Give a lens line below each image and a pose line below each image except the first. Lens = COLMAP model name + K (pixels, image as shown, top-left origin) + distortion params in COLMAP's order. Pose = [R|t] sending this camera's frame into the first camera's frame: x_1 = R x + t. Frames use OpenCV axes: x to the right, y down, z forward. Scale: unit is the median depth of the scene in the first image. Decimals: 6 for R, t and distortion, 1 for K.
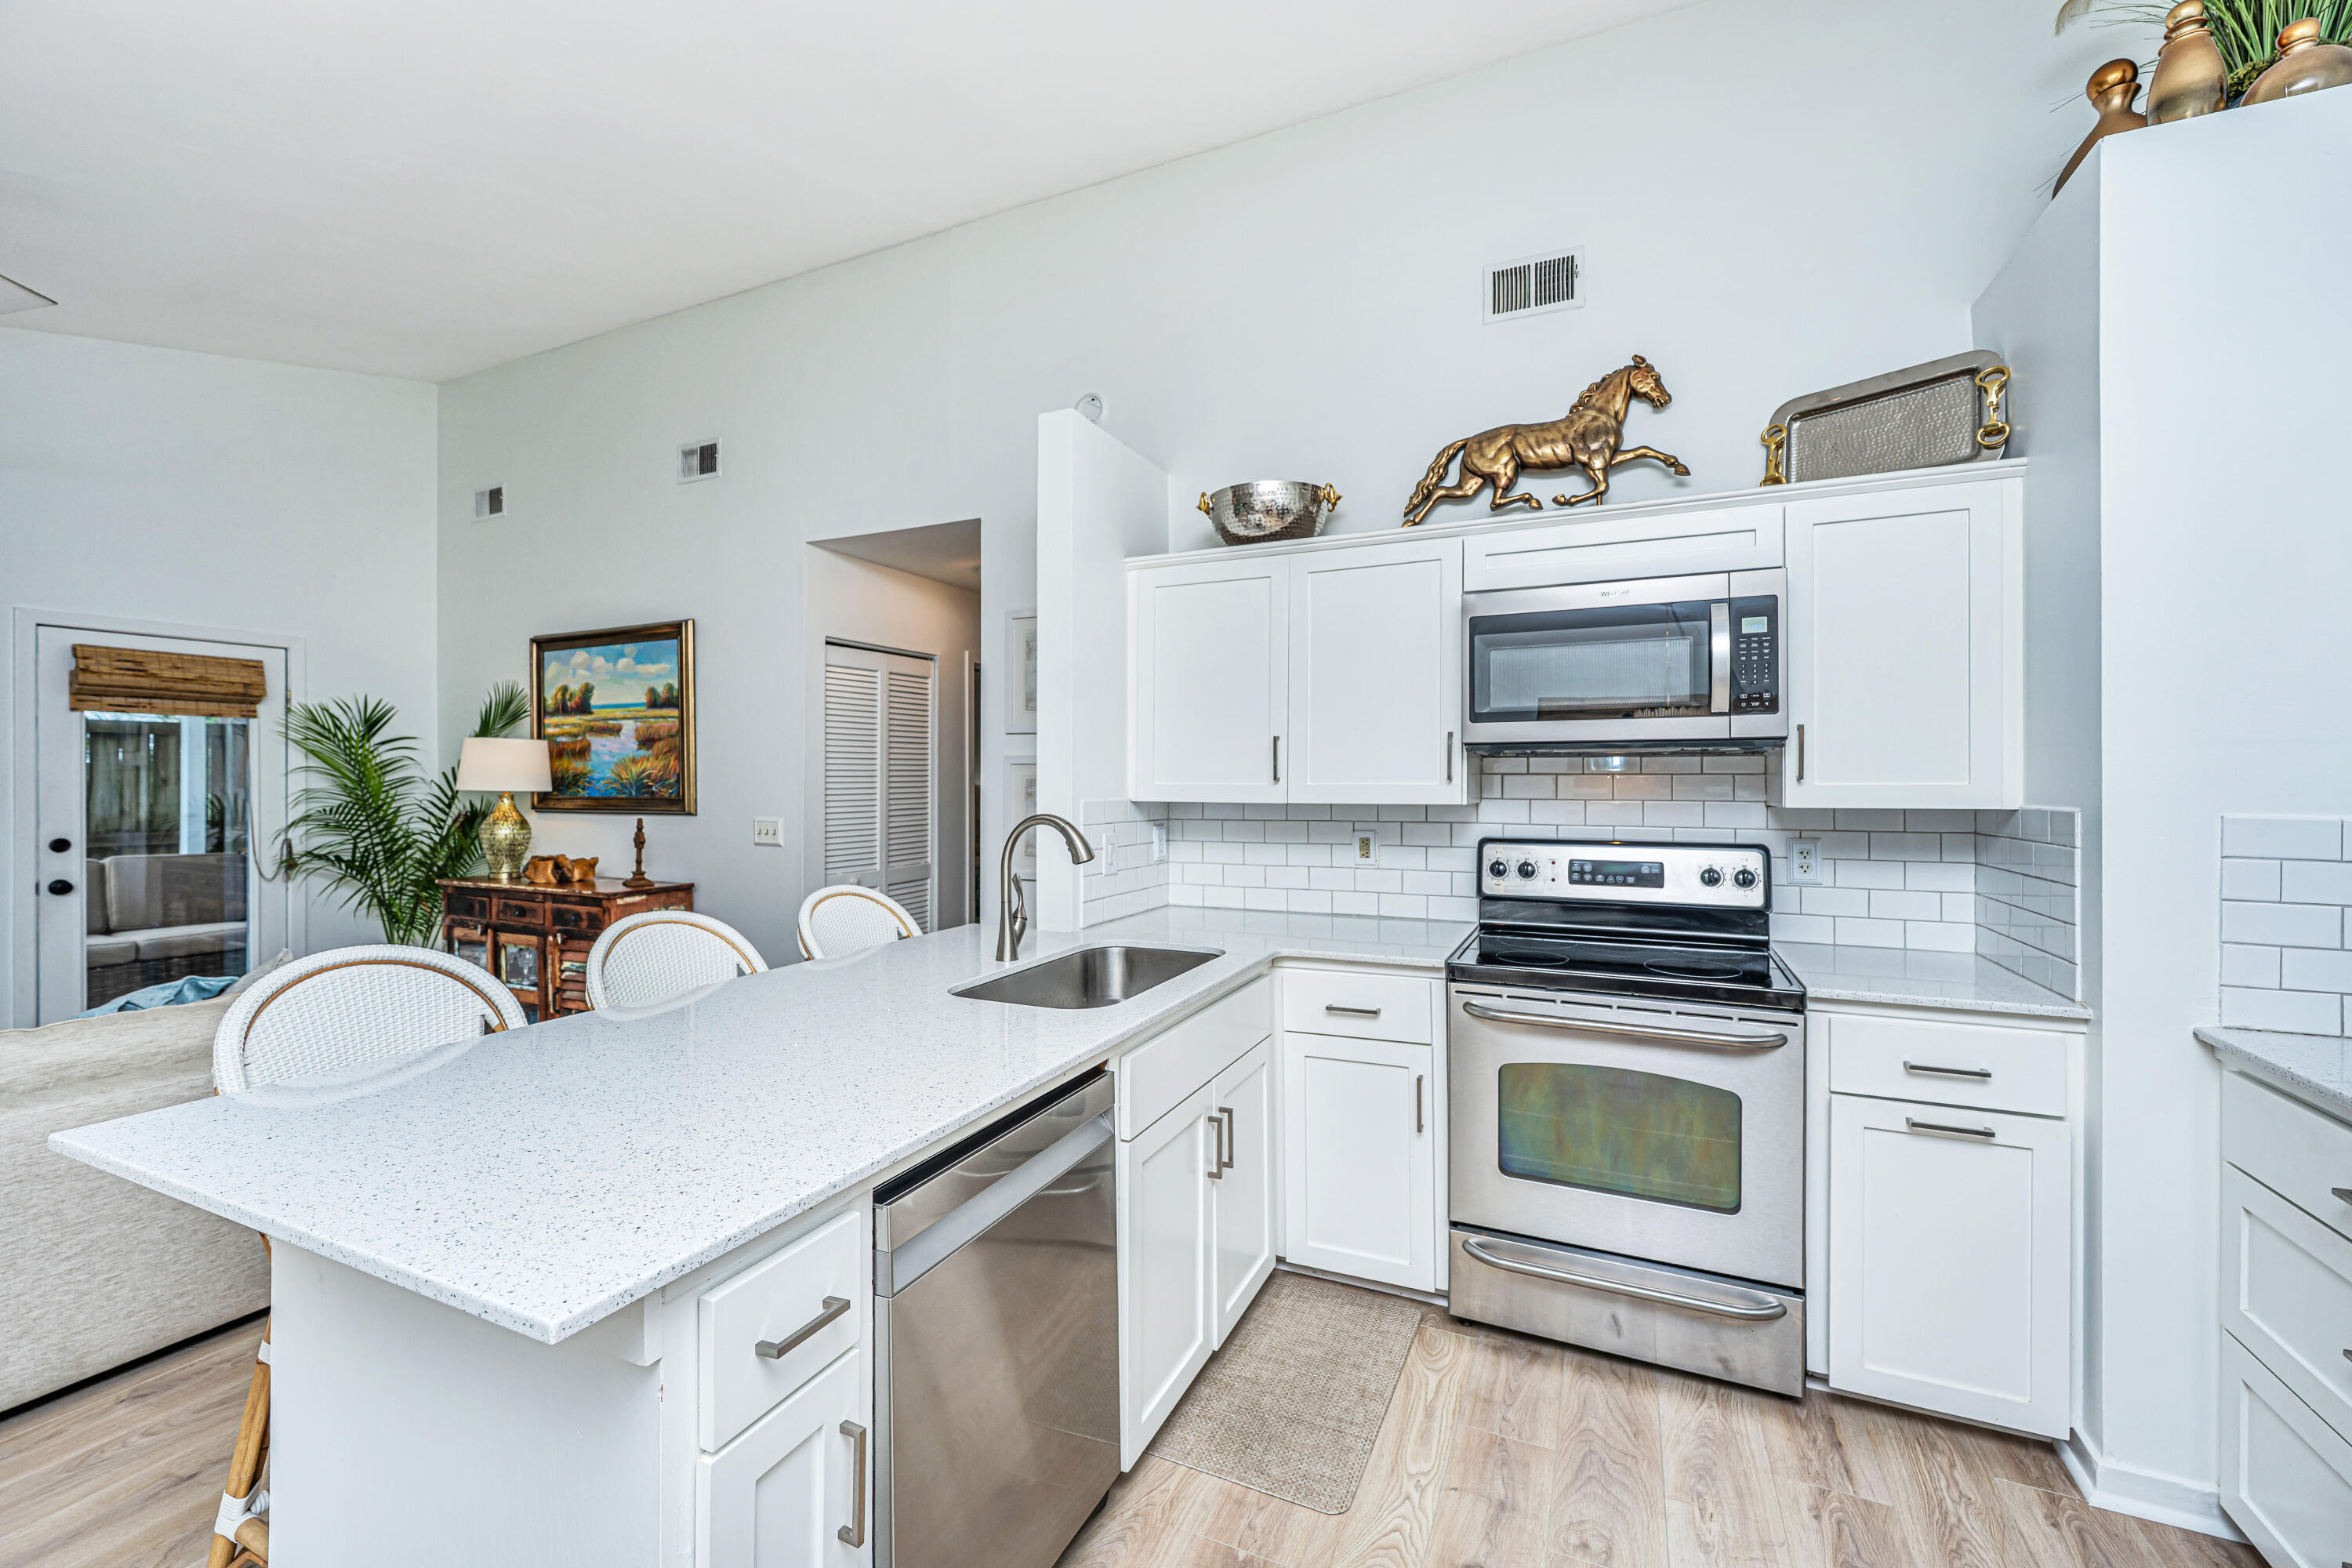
lens RADIAL K [[934.2, 0, 1198.7], [0, 934.2, 773.4], [0, 0, 1]] dist [-0.008130, 0.000445]
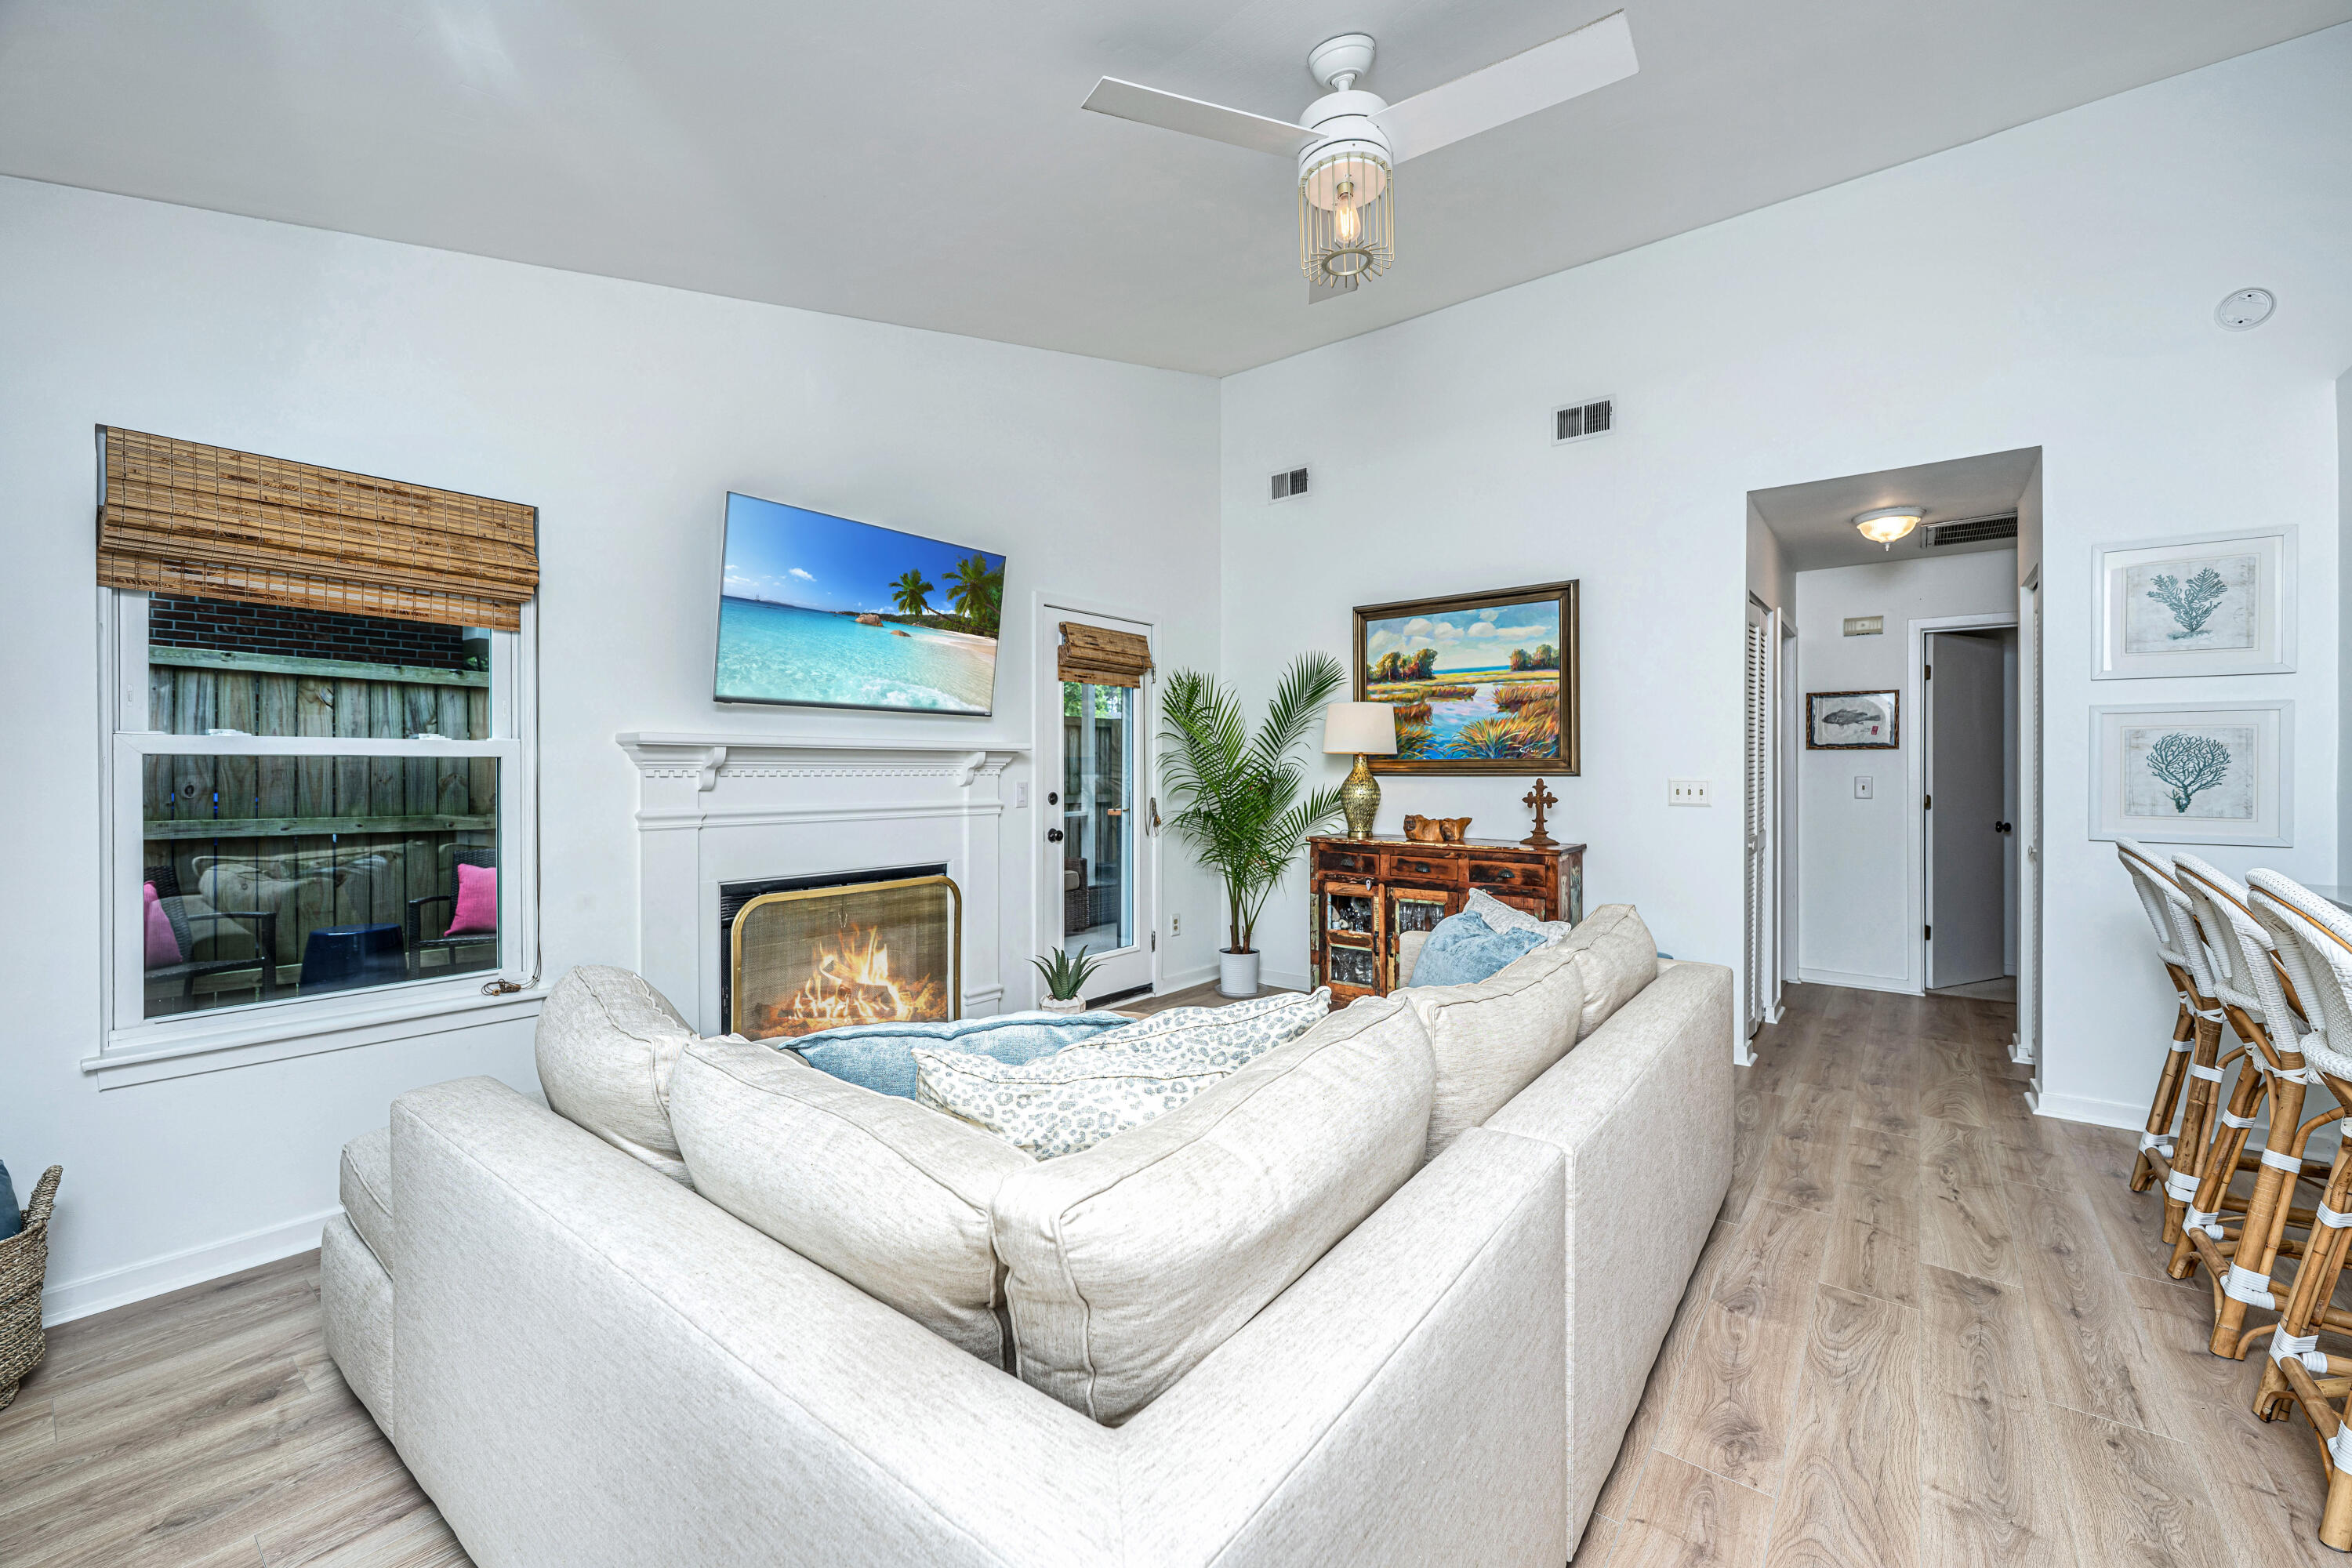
lens RADIAL K [[934.2, 0, 1173.6], [0, 934.2, 774.0], [0, 0, 1]] dist [-0.008130, 0.000445]
pose [[0.969654, 0.003292, -0.244457, -1.051389], [-0.001039, 0.999956, 0.009345, 0.049115], [0.244477, -0.008807, 0.969615, -0.108473]]
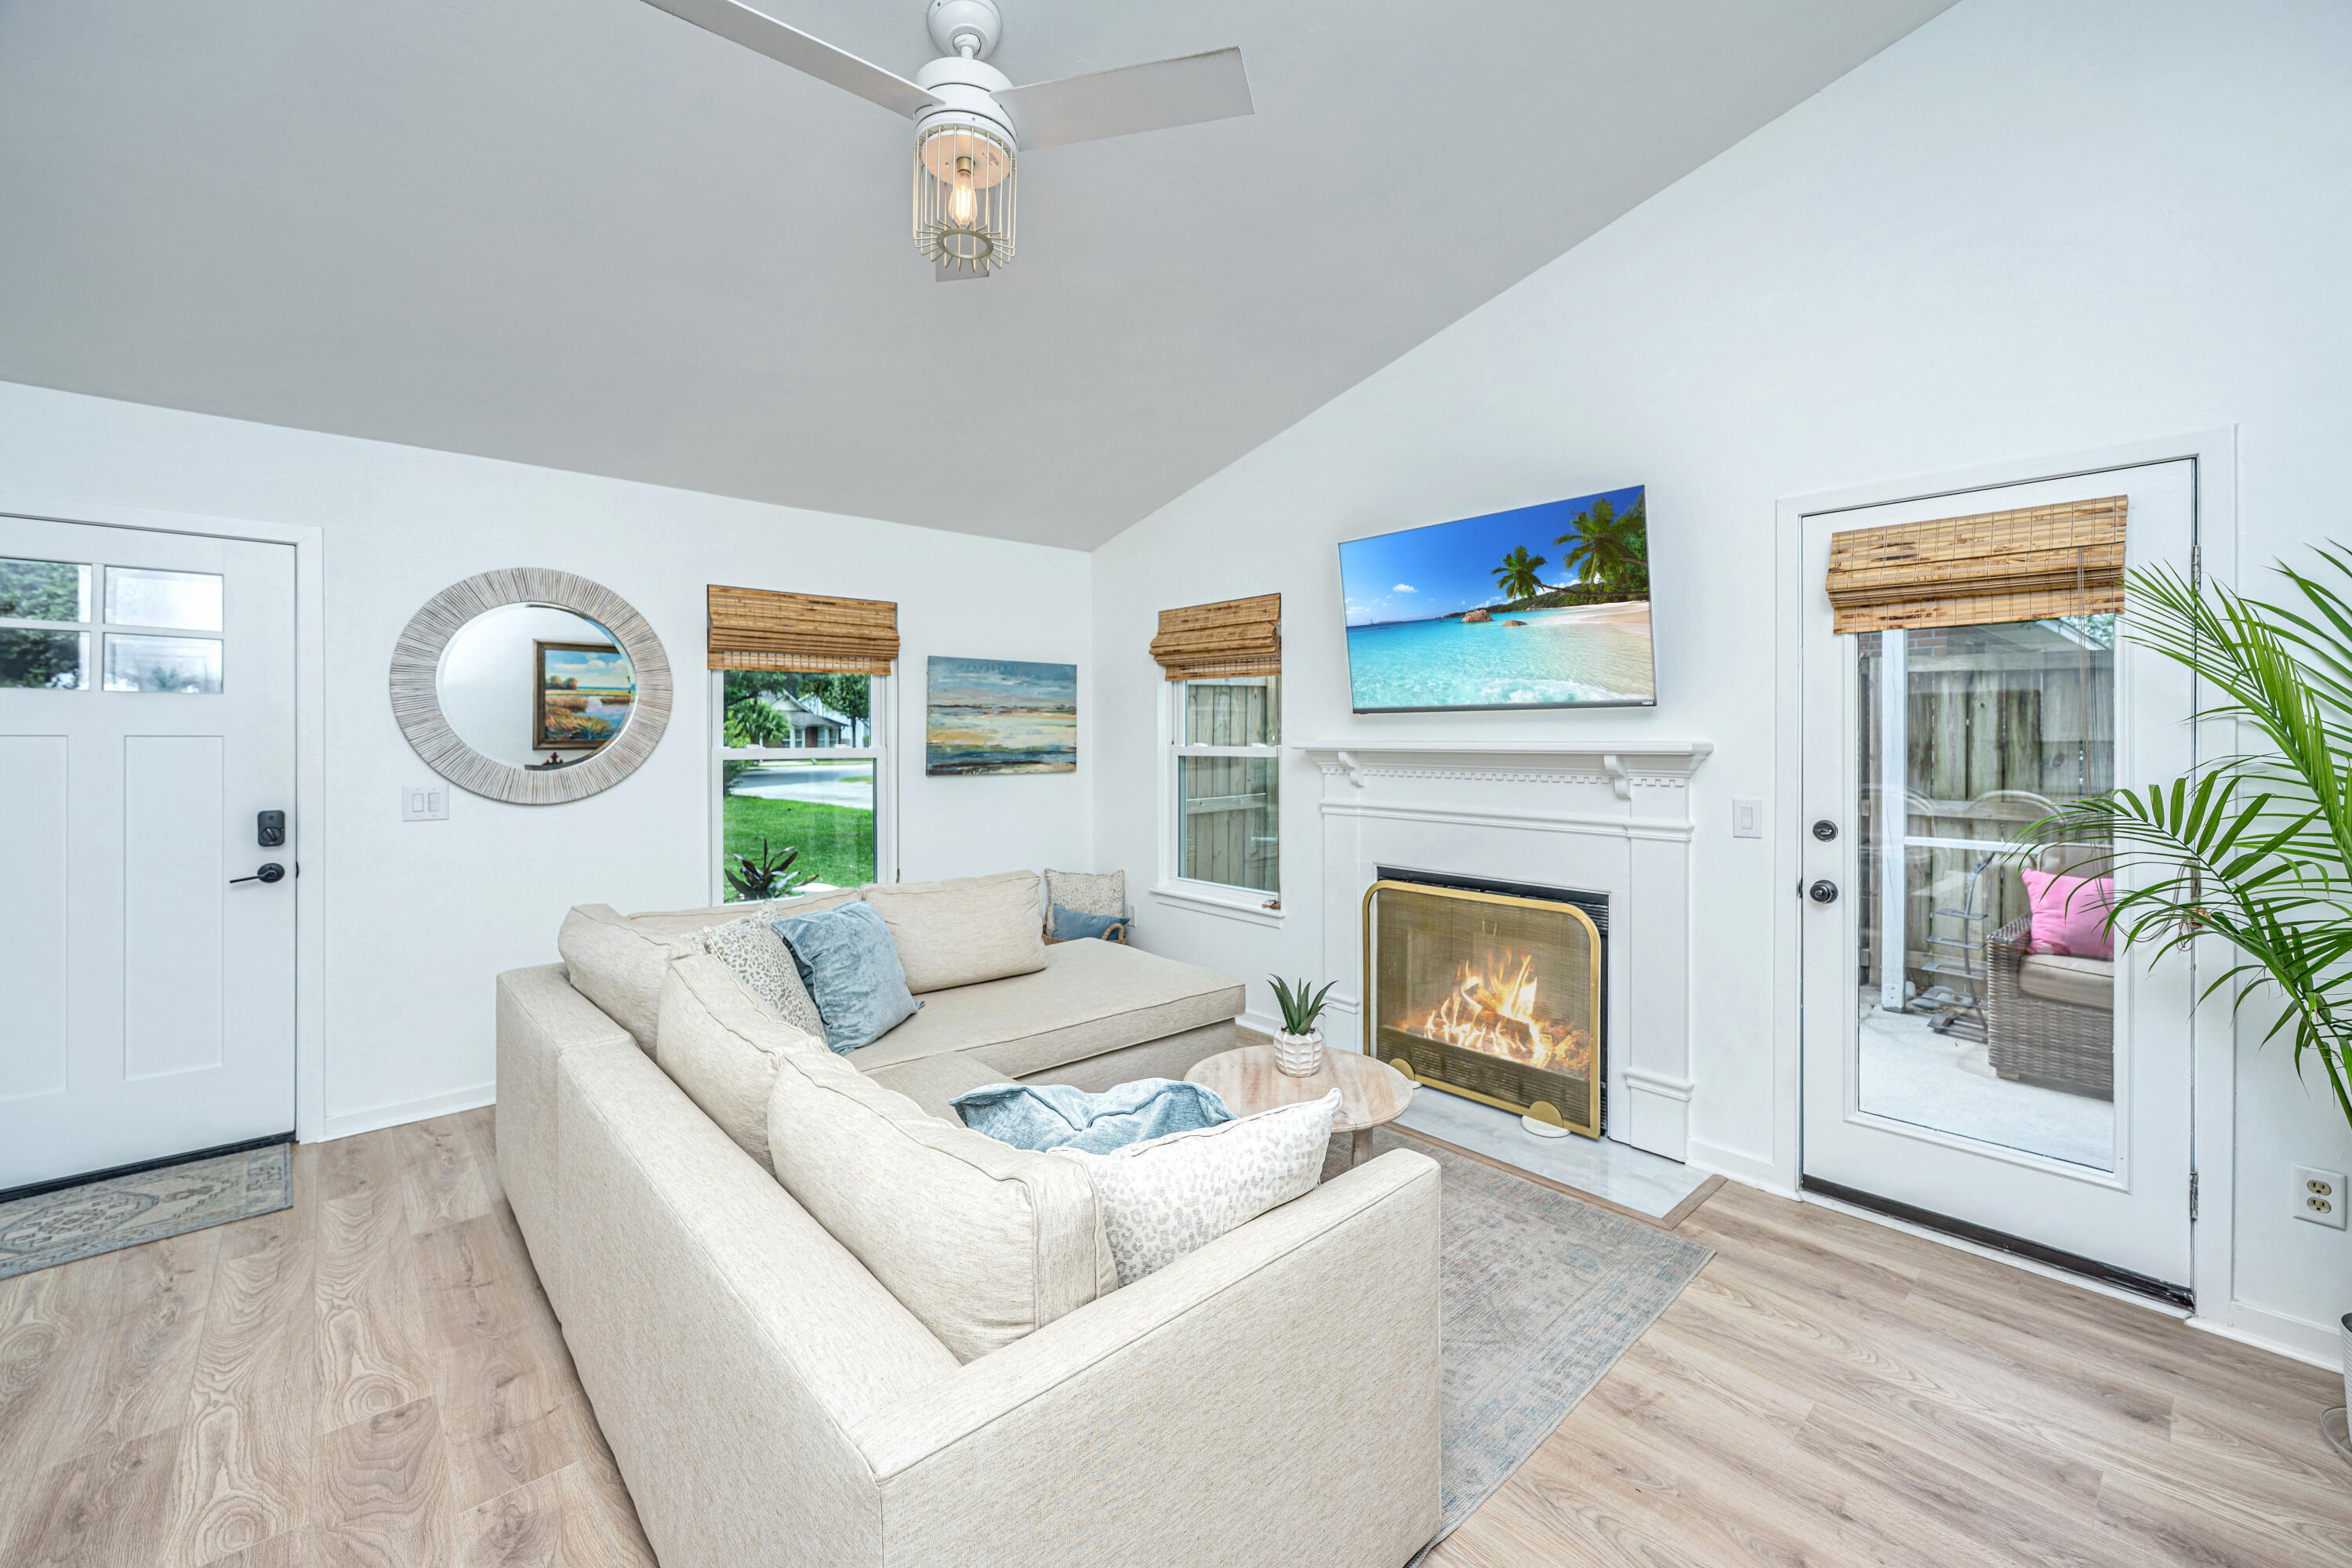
lens RADIAL K [[934.2, 0, 1176.4], [0, 934.2, 764.1], [0, 0, 1]] dist [-0.008130, 0.000445]
pose [[-0.400394, 0.026335, -0.915965, -0.526407], [0.003028, 0.999620, 0.027416, 0.009792], [0.916338, 0.008203, -0.400321, 1.092388]]
